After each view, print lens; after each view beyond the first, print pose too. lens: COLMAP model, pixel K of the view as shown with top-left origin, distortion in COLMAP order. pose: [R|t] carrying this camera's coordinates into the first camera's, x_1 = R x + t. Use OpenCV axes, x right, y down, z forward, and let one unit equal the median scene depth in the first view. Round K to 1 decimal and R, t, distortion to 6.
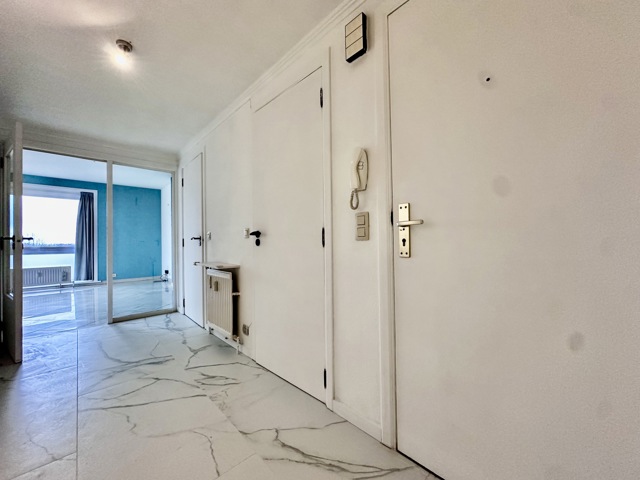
lens RADIAL K [[256.7, 0, 326.6], [0, 256.7, 242.2], [0, 0, 1]] dist [-0.000753, 0.000867]
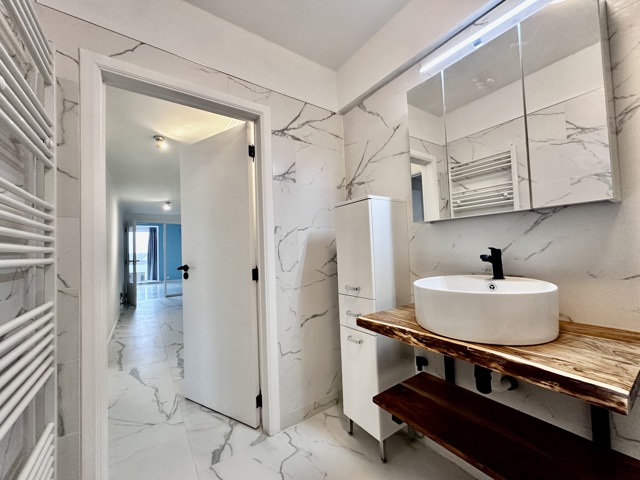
lens RADIAL K [[256.7, 0, 316.9], [0, 256.7, 238.9], [0, 0, 1]] dist [-0.000753, 0.000867]
pose [[0.985059, -0.036356, -0.168334, 0.790269], [0.030797, 0.998894, -0.035518, -0.054176], [0.169439, 0.029803, 0.985090, -0.924721]]
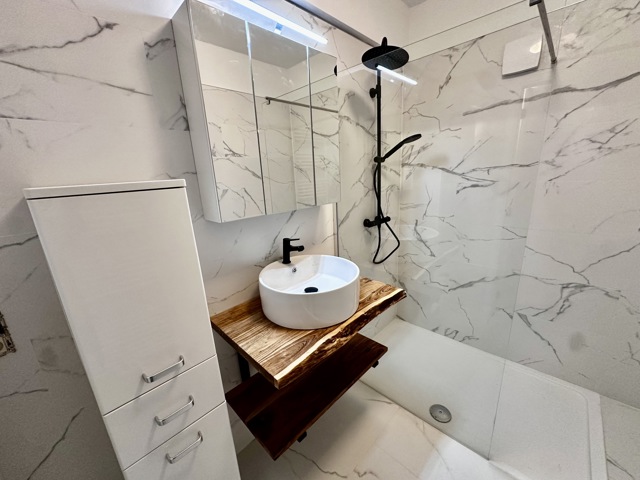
lens RADIAL K [[256.7, 0, 318.7], [0, 256.7, 239.9], [0, 0, 1]] dist [-0.000753, 0.000867]
pose [[-0.023646, -0.241761, 0.970048, 0.579230], [0.050803, 0.968775, 0.242682, -0.137237], [-0.998429, 0.055020, -0.010625, -0.596364]]
